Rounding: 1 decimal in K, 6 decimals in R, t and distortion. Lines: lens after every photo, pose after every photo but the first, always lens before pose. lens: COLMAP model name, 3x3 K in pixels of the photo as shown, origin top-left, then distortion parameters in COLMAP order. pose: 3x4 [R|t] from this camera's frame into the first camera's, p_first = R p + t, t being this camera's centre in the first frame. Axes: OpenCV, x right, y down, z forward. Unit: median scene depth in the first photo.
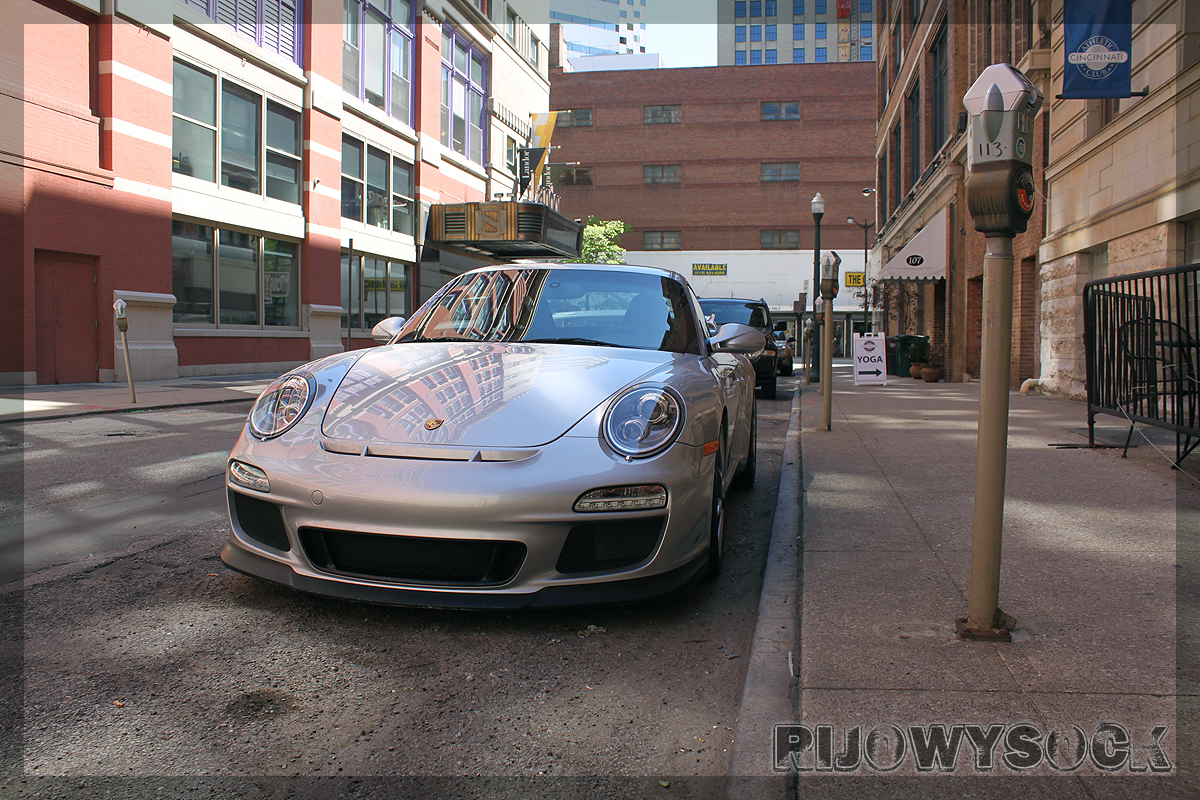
lens RADIAL K [[997.7, 0, 593.3], [0, 997.7, 397.3], [0, 0, 1]] dist [-0.170802, 0.156295]
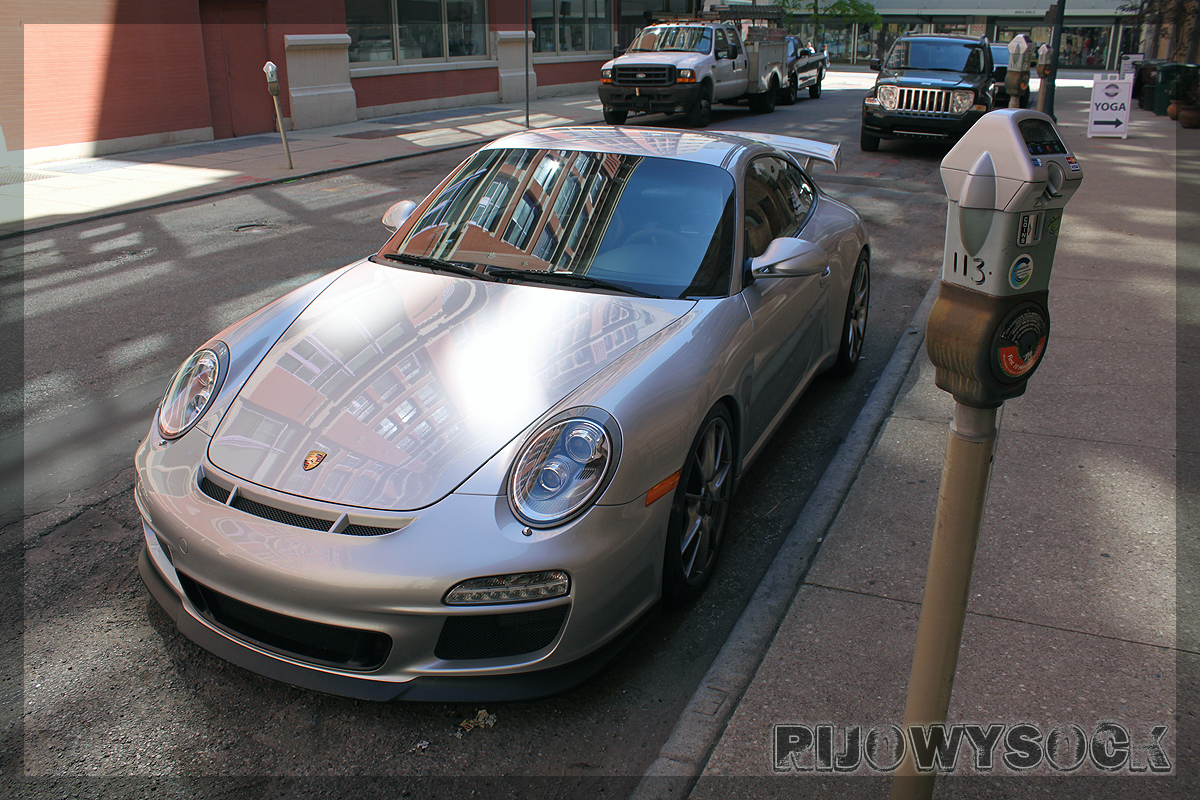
lens RADIAL K [[997.7, 0, 593.3], [0, 997.7, 397.3], [0, 0, 1]] dist [-0.170802, 0.156295]
pose [[0.973772, 0.067289, -0.217347, 0.034948], [0.000020, 0.955242, 0.295826, -0.038225], [0.227525, -0.288071, 0.930187, 0.041332]]
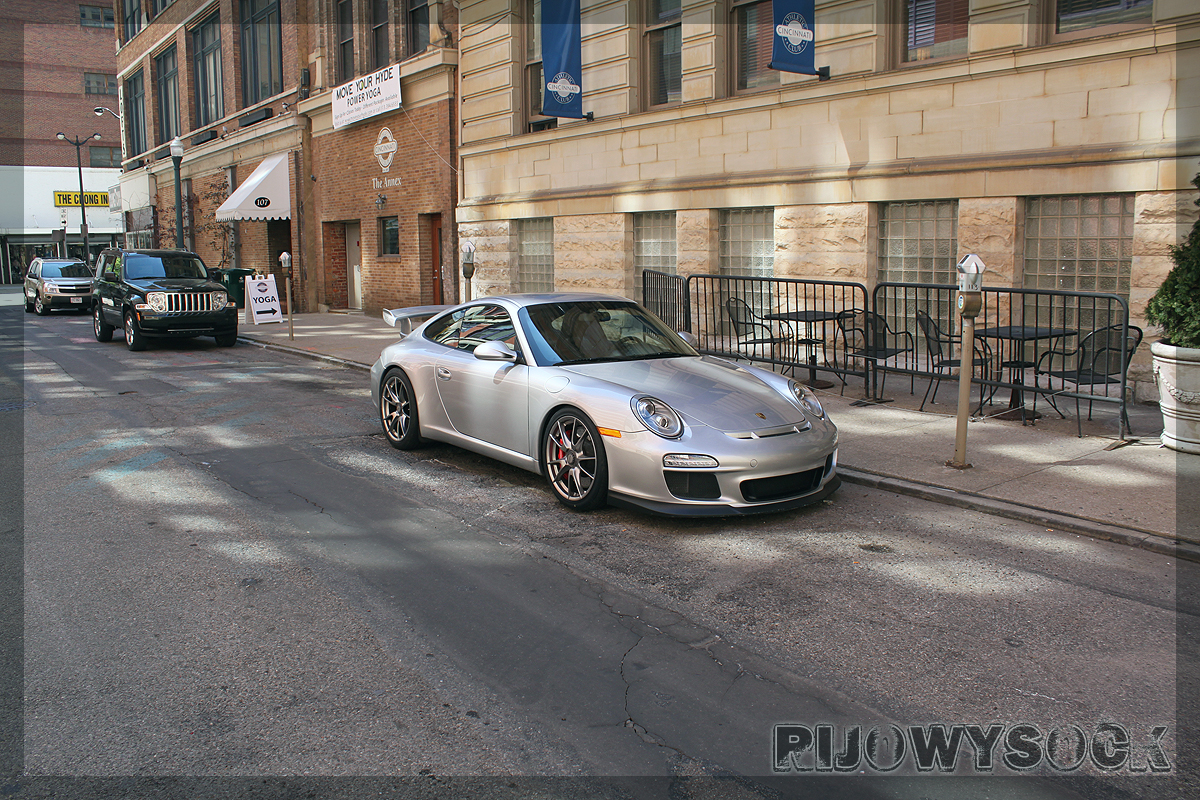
lens RADIAL K [[999.6, 0, 593.7], [0, 999.6, 397.7], [0, 0, 1]] dist [-0.169174, 0.153557]
pose [[0.674130, -0.122915, 0.728314, -0.248033], [0.053404, 0.991587, 0.117916, -0.035187], [-0.736680, -0.040596, 0.675022, -0.006661]]
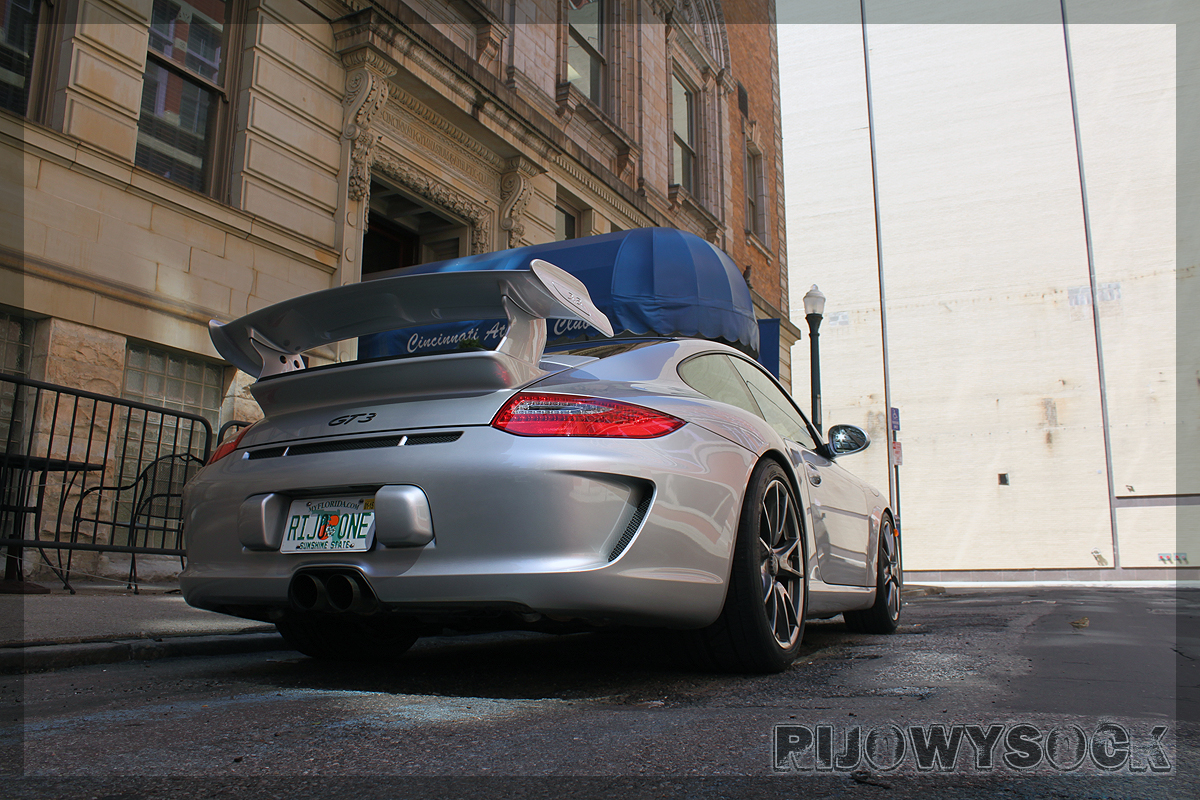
lens RADIAL K [[999.6, 0, 593.7], [0, 999.6, 397.7], [0, 0, 1]] dist [-0.169174, 0.153557]
pose [[-0.966862, 0.034828, 0.252914, -0.046832], [0.003377, 0.992309, -0.123741, 0.001002], [-0.255279, -0.118786, -0.959543, 0.428234]]
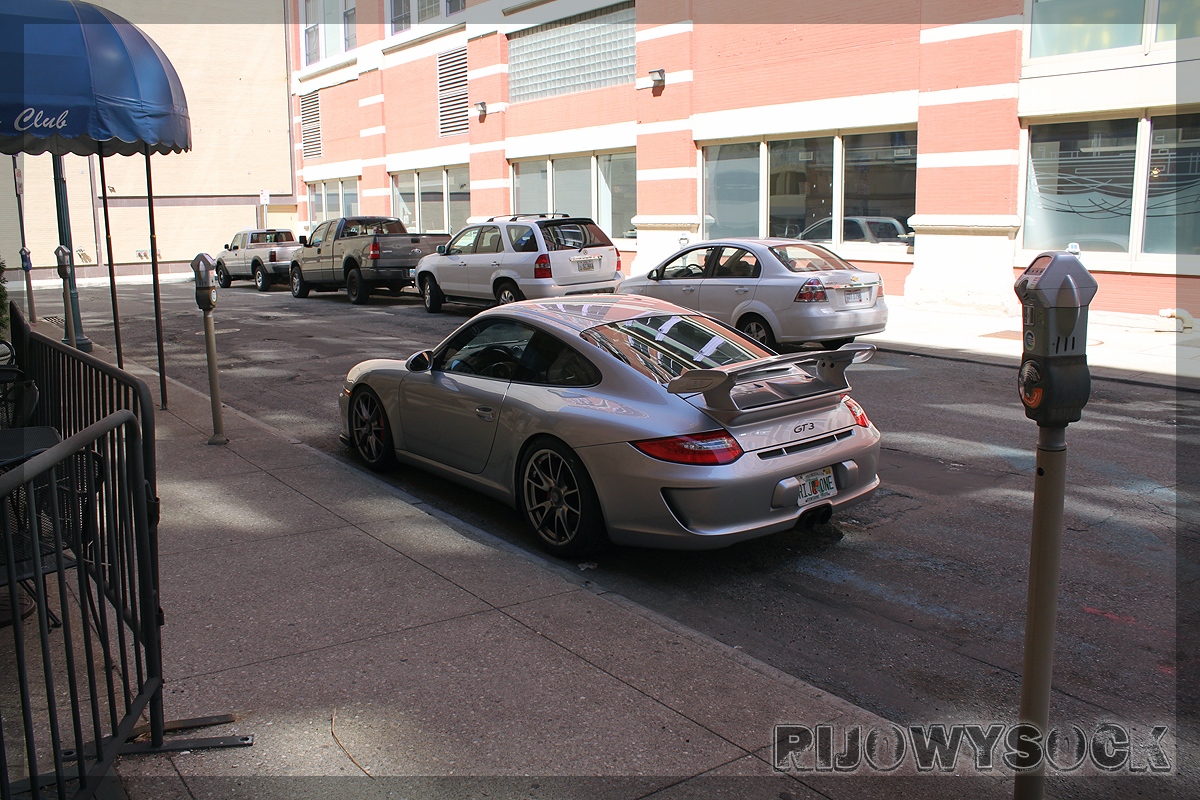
lens RADIAL K [[999.6, 0, 593.7], [0, 999.6, 397.7], [0, 0, 1]] dist [-0.169174, 0.153557]
pose [[-0.664750, 0.132802, -0.735167, 0.208772], [-0.035047, 0.977446, 0.208257, -0.063398], [0.746243, 0.164204, -0.645103, 0.428604]]
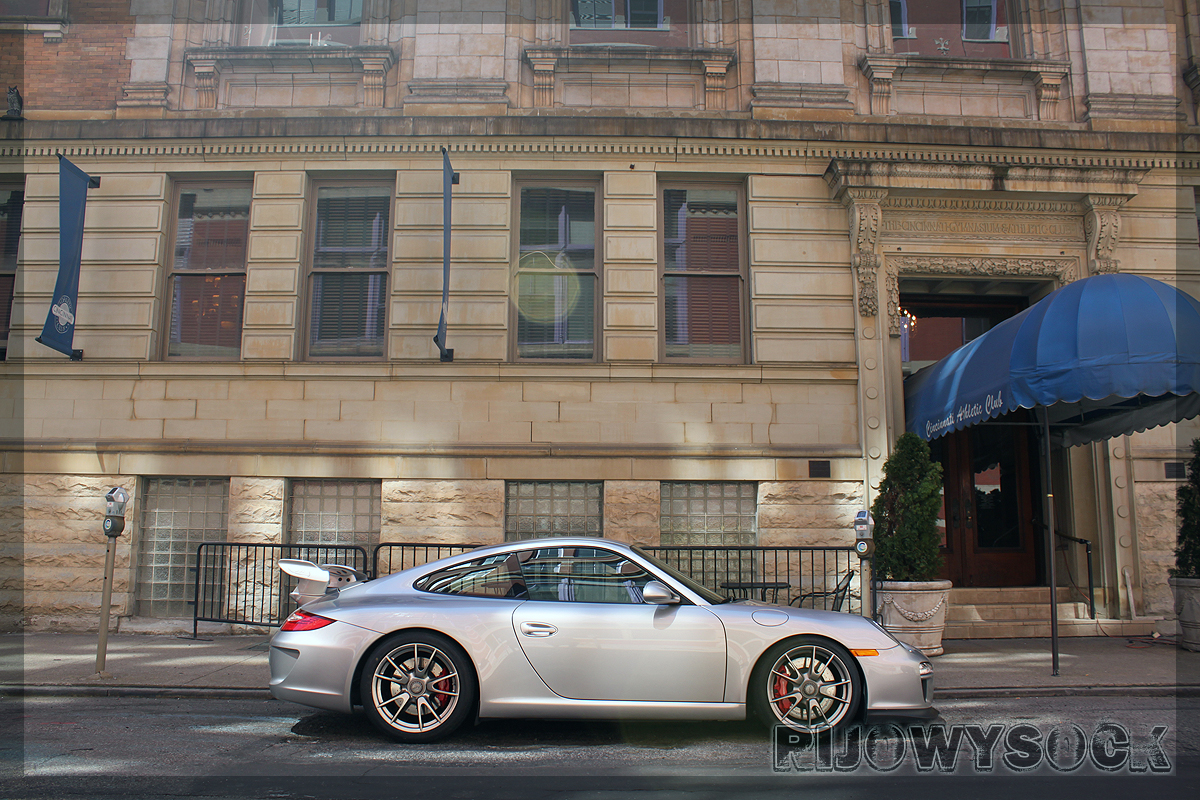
lens RADIAL K [[999.6, 0, 593.7], [0, 999.6, 397.7], [0, 0, 1]] dist [-0.169174, 0.153557]
pose [[-0.217047, 0.159174, 0.963096, -0.310831], [0.047320, 0.987172, -0.152488, -0.027099], [-0.975014, 0.012477, -0.221794, 0.297431]]
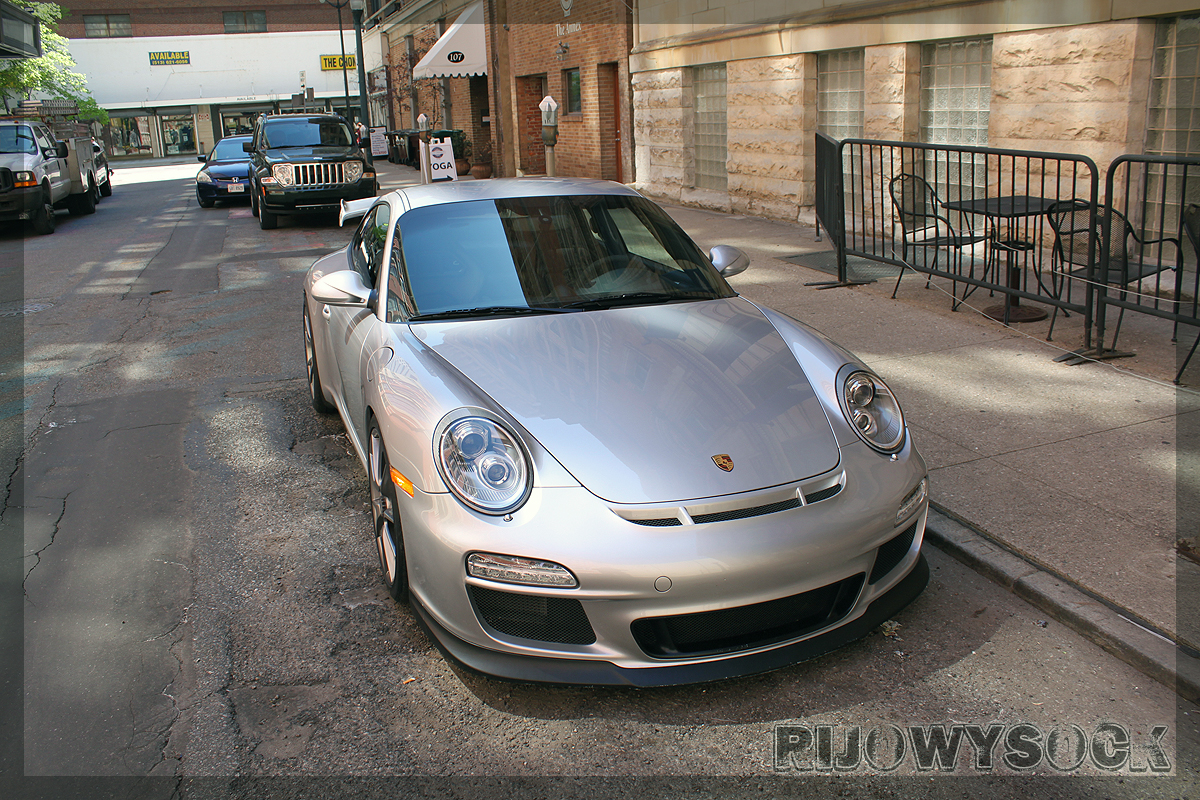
lens RADIAL K [[997.7, 0, 593.3], [0, 997.7, 397.3], [0, 0, 1]] dist [-0.170802, 0.156295]
pose [[0.855581, -0.181249, 0.484902, -0.096234], [0.069559, 0.968460, 0.239264, -0.035393], [-0.512975, -0.170981, 0.841203, 0.045264]]
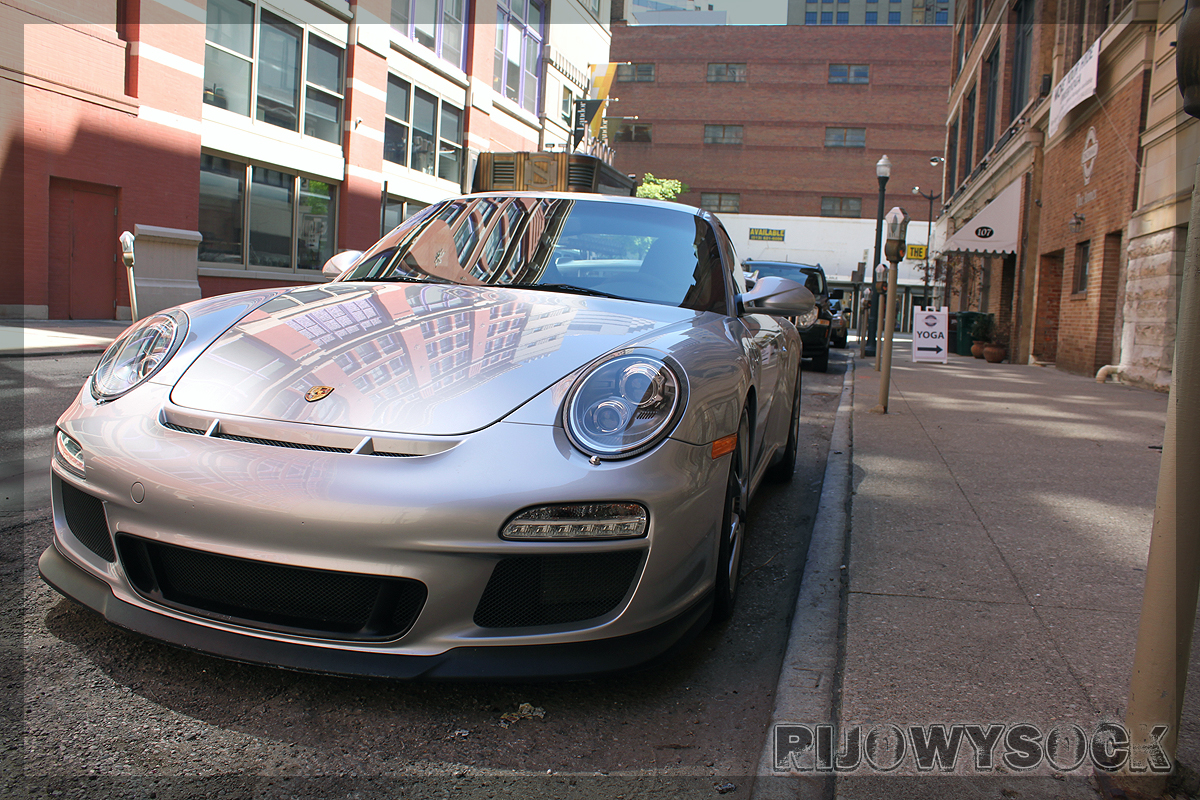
lens RADIAL K [[999.6, 0, 593.7], [0, 999.6, 397.7], [0, 0, 1]] dist [-0.169174, 0.153557]
pose [[0.997469, 0.052067, -0.048430, 0.008948], [-0.050099, 0.997903, 0.040986, -0.001095], [0.050462, -0.038456, 0.997985, 0.045755]]
